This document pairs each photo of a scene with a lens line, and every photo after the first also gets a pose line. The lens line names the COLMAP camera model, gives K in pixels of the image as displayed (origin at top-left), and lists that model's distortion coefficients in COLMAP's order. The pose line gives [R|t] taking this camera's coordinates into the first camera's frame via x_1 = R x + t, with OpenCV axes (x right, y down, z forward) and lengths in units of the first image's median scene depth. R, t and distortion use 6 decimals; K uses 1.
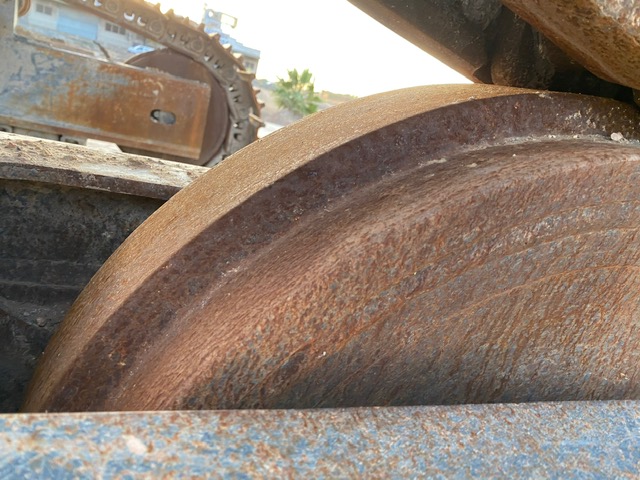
lens RADIAL K [[511.8, 0, 320.0], [0, 511.8, 240.0], [0, 0, 1]] dist [0.036708, -0.013977]
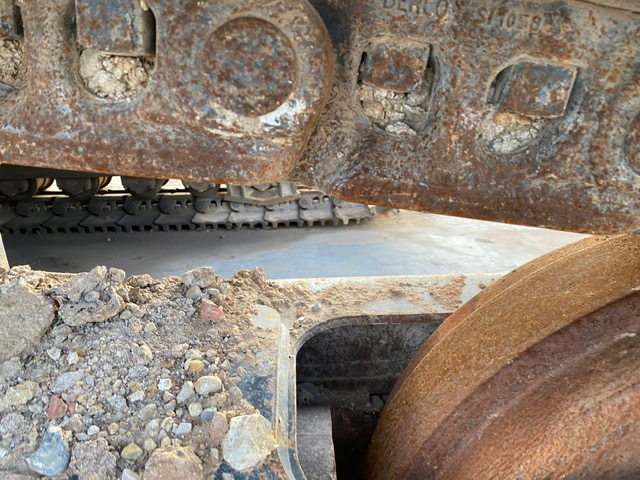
lens RADIAL K [[511.8, 0, 320.0], [0, 511.8, 240.0], [0, 0, 1]] dist [0.036708, -0.013977]
pose [[0.923675, -0.123355, -0.362779, -0.015756], [0.143931, 0.989129, 0.030132, -0.642546], [0.355118, -0.080047, 0.931388, -0.717982]]
